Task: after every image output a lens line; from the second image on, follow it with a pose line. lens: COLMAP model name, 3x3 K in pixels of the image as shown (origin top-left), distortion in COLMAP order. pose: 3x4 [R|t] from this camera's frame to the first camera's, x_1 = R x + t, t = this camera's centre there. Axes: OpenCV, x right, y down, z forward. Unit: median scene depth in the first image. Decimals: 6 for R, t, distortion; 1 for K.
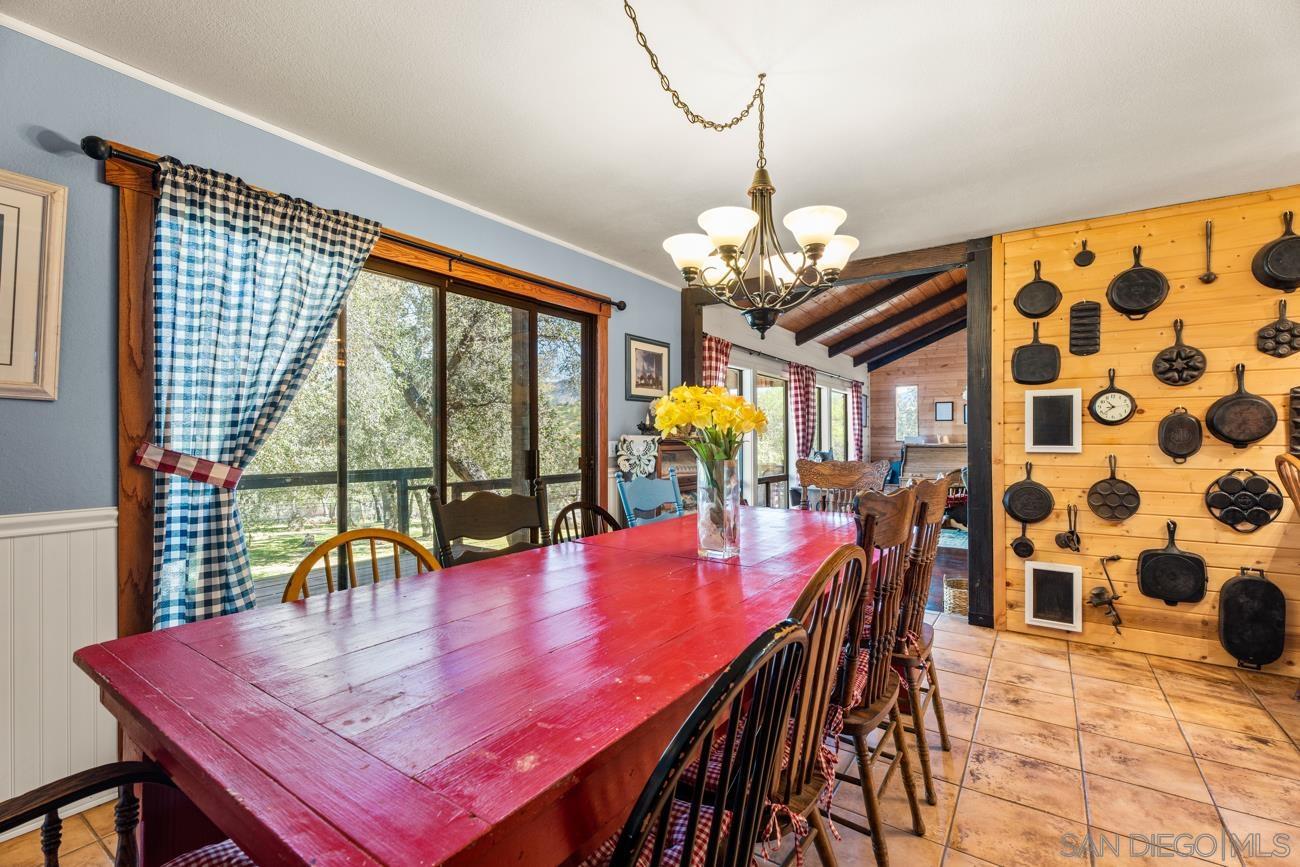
lens RADIAL K [[578.9, 0, 646.0], [0, 578.9, 434.1], [0, 0, 1]] dist [0.001386, -0.000407]
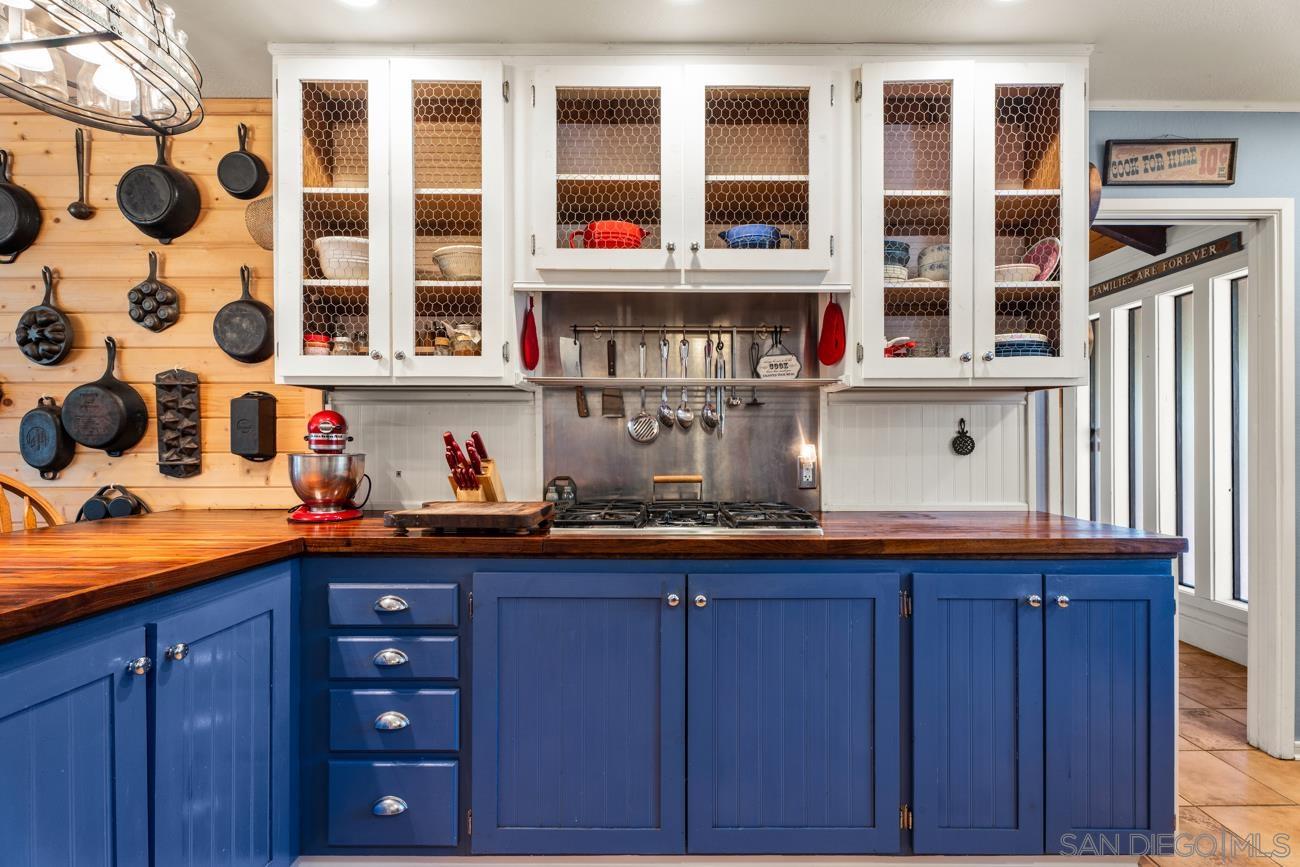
lens RADIAL K [[578.9, 0, 652.7], [0, 578.9, 422.6], [0, 0, 1]] dist [0.001386, -0.000407]
pose [[0.827597, 0.001508, 0.561321, 1.170467], [-0.004405, 0.999983, 0.003809, -0.022990], [-0.561306, -0.005625, 0.827589, 0.046362]]
